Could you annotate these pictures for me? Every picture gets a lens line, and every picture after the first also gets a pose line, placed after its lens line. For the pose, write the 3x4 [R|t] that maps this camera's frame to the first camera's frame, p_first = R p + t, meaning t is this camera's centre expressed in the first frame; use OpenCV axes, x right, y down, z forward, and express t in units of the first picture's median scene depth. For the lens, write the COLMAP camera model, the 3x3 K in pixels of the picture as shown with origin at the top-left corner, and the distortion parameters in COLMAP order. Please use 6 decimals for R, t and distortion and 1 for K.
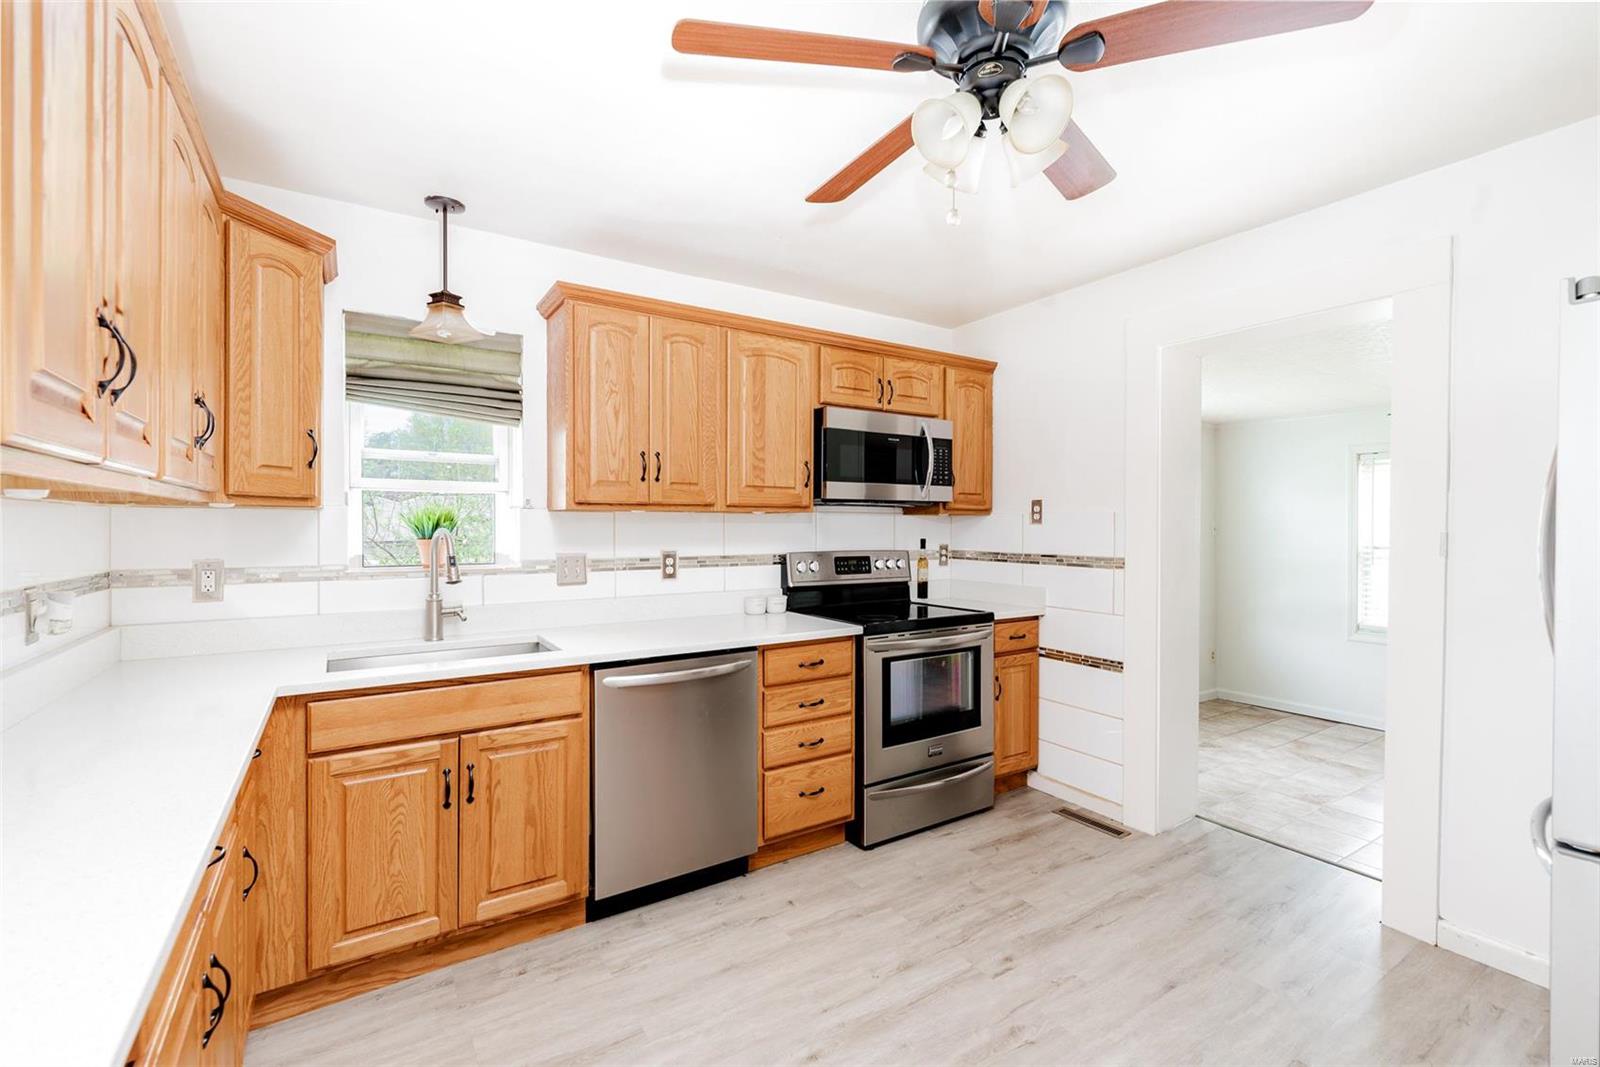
lens RADIAL K [[696.9, 0, 799.2], [0, 696.9, 531.3], [0, 0, 1]] dist [0.003312, -0.000810]
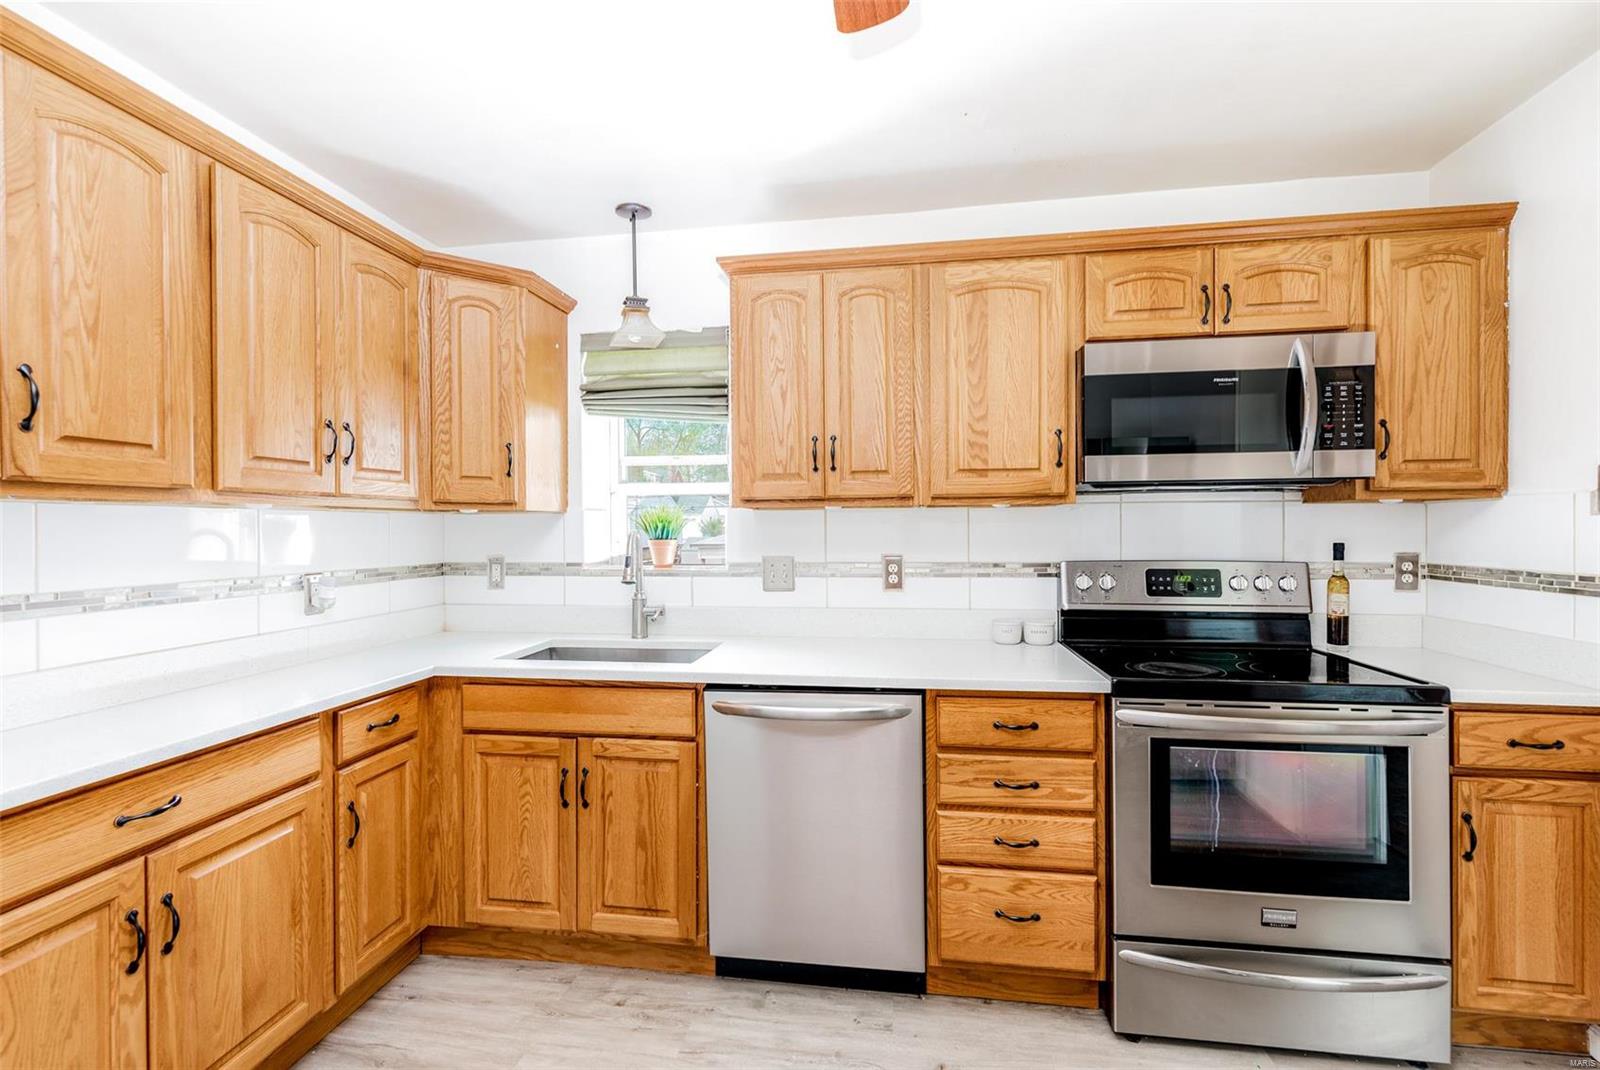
lens RADIAL K [[703.2, 0, 802.2], [0, 703.2, 531.2], [0, 0, 1]] dist [0.000725, 0.000910]
pose [[0.747704, -0.003694, -0.664022, 0.313408], [0.002109, 0.999993, -0.003188, 0.002383], [0.664029, 0.000984, 0.747706, 0.346673]]
